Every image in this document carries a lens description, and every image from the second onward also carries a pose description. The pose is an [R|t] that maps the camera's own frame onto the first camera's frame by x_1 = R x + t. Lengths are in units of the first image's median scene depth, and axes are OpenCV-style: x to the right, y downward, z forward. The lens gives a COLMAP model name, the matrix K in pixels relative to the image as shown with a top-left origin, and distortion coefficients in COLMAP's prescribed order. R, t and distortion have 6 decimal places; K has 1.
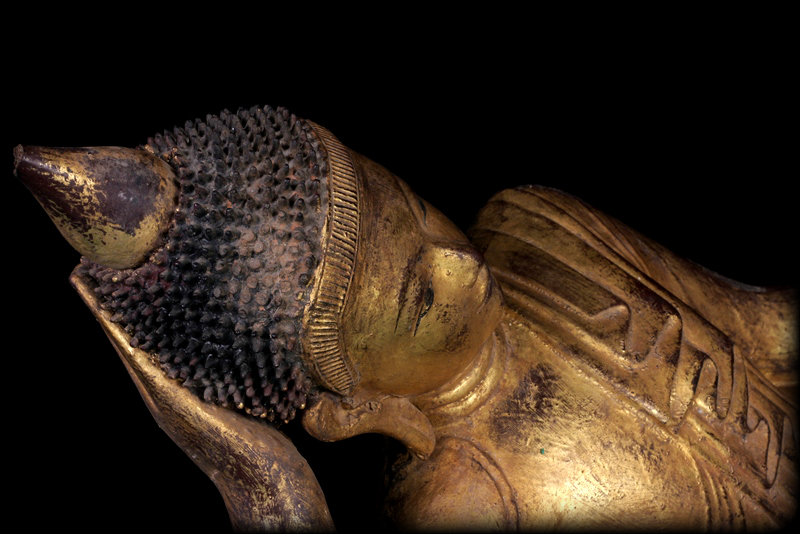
lens RADIAL K [[1985.0, 0, 400.0], [0, 1985.0, 267.0], [0, 0, 1]] dist [-0.085086, -0.517782]
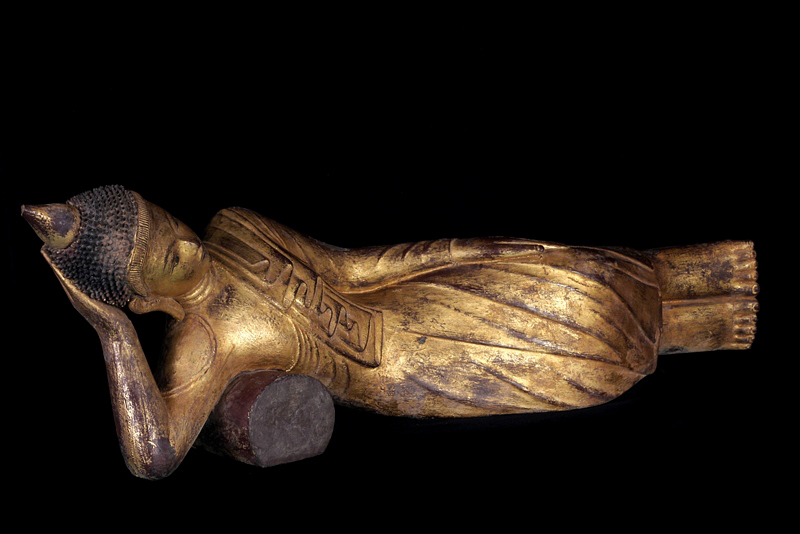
lens RADIAL K [[2008.5, 0, 400.0], [0, 2008.5, 267.0], [0, 0, 1]] dist [-0.118503, -0.154657]
pose [[0.999402, 0.013906, 0.031655, 0.207320], [-0.015723, 0.998199, 0.057884, -0.122653], [-0.030794, -0.058347, 0.997821, -1.524739]]
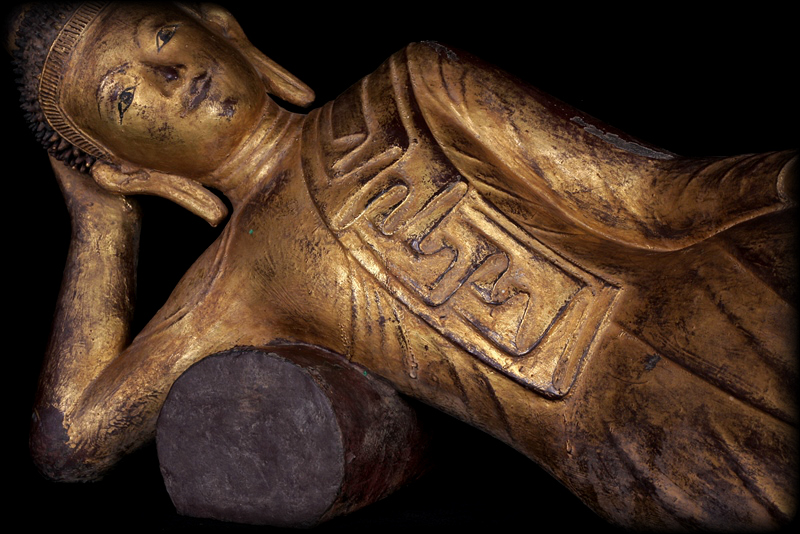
lens RADIAL K [[1985.0, 0, 400.0], [0, 1985.0, 267.0], [0, 0, 1]] dist [-0.085086, -0.517782]
pose [[0.400602, 0.123258, -0.907924, 1.304913], [-0.104919, 0.990563, 0.088183, -0.010261], [0.910225, 0.059932, 0.409754, 0.549288]]
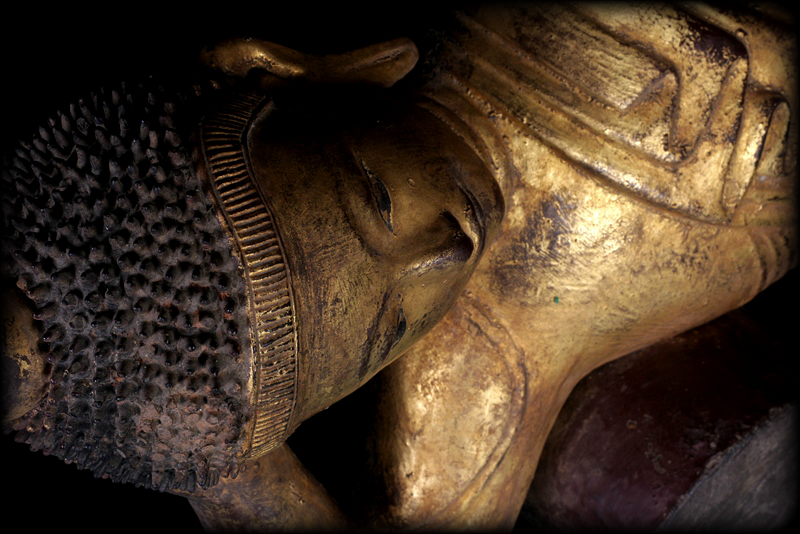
lens RADIAL K [[2055.3, 0, 400.0], [0, 2055.3, 267.0], [0, 0, 1]] dist [-0.072564, -0.701873]
pose [[0.998274, -0.031447, -0.049605, 0.050102], [0.058198, 0.643378, 0.763334, -0.552184], [0.007910, -0.764903, 0.644097, 0.471829]]
